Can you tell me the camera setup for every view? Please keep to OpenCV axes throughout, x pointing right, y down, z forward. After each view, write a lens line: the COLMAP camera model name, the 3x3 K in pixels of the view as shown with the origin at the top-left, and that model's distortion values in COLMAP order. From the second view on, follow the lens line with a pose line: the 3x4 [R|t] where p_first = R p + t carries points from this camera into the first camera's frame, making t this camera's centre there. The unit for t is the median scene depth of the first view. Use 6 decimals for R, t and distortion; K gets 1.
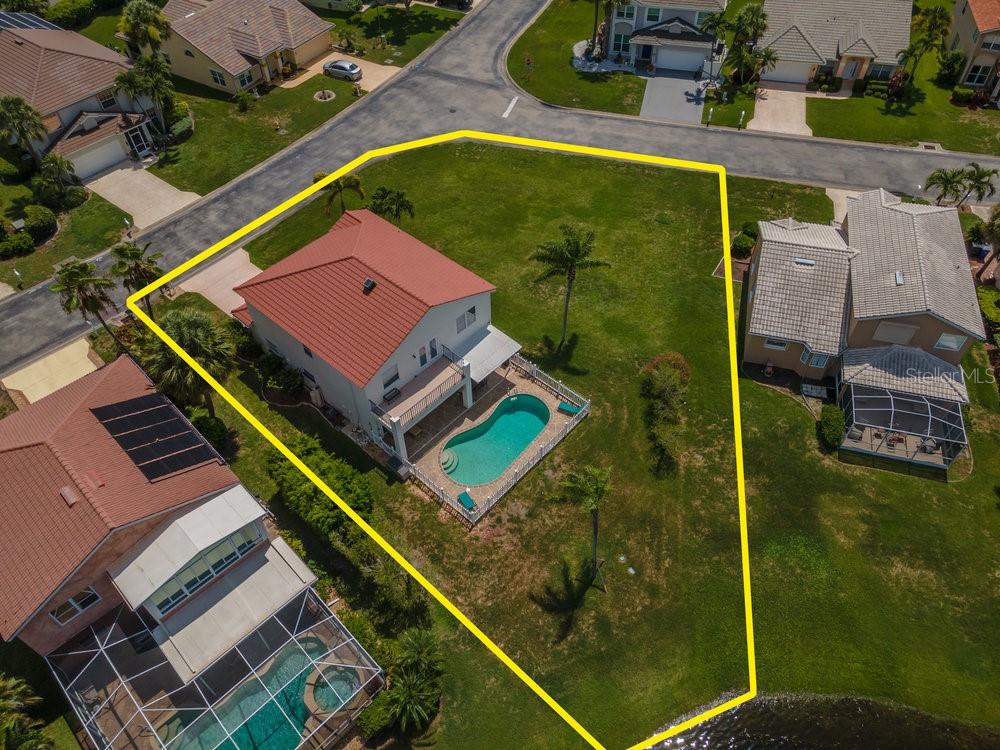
lens RADIAL K [[715.6, 0, 500.0], [0, 715.6, 375.0], [0, 0, 1]] dist [0.007081, 0.055216]
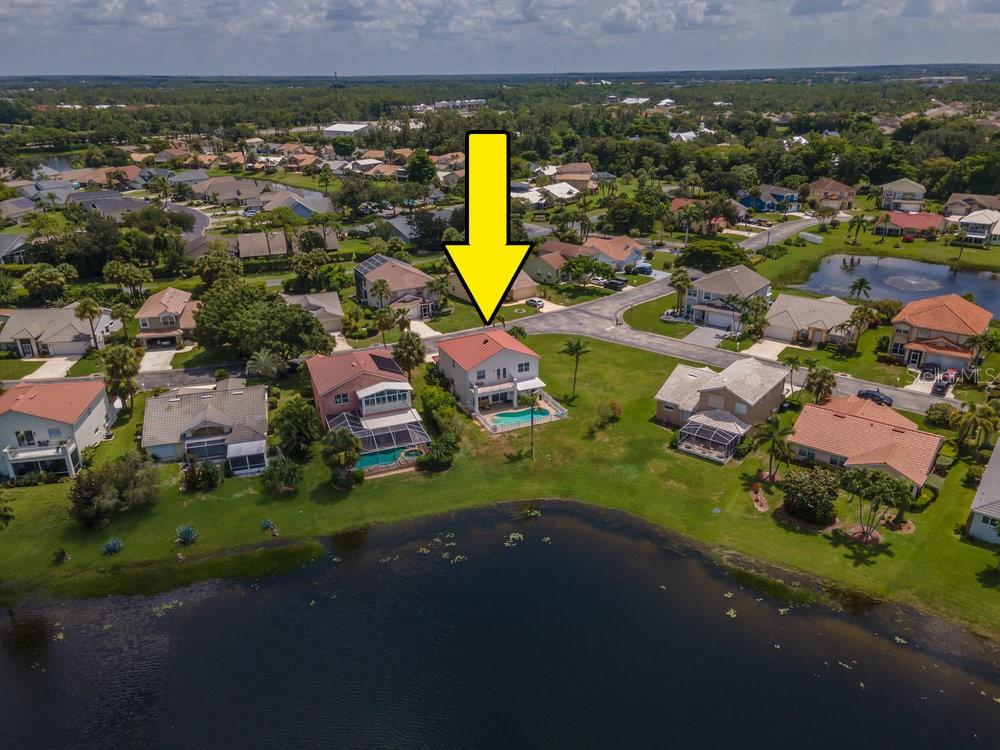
lens RADIAL K [[715.6, 0, 500.0], [0, 715.6, 375.0], [0, 0, 1]] dist [0.007081, 0.055216]
pose [[0.916726, 0.157005, -0.367372, 0.495285], [-0.301108, 0.875883, -0.377045, 0.565093], [0.262577, 0.456265, 0.850221, -0.625542]]
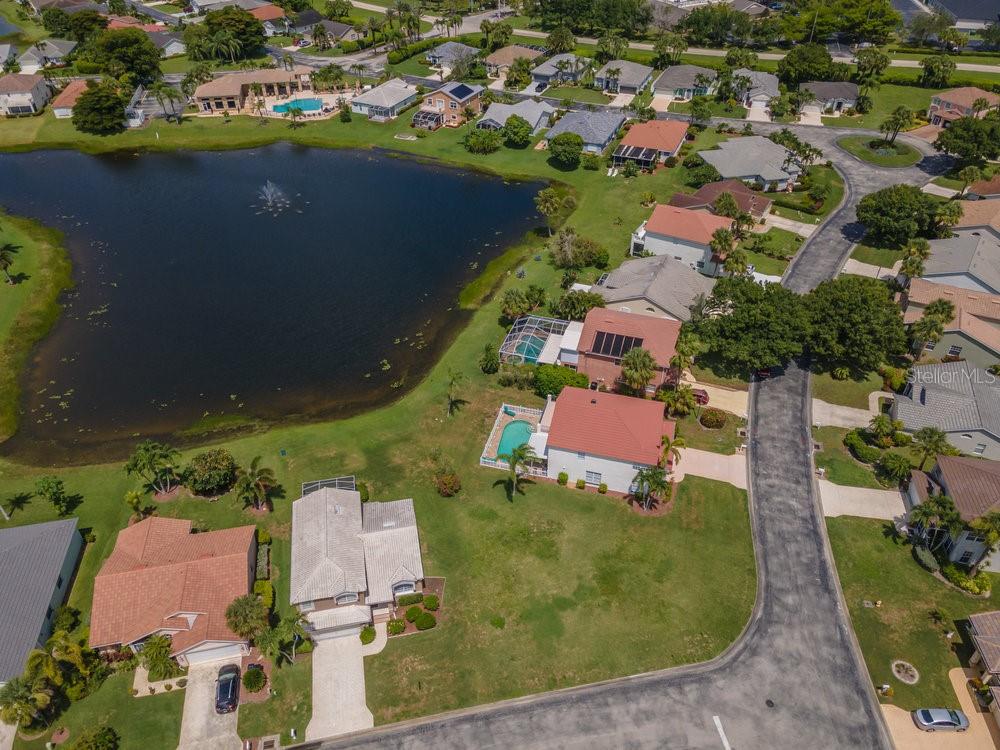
lens RADIAL K [[777.0, 0, 500.0], [0, 777.0, 375.0], [0, 0, 1]] dist [0.009136, 0.007070]
pose [[-0.894422, 0.289566, -0.340823, 0.520353], [-0.319153, 0.120582, 0.940001, -1.415135], [0.313289, 0.949532, -0.015435, 0.589366]]
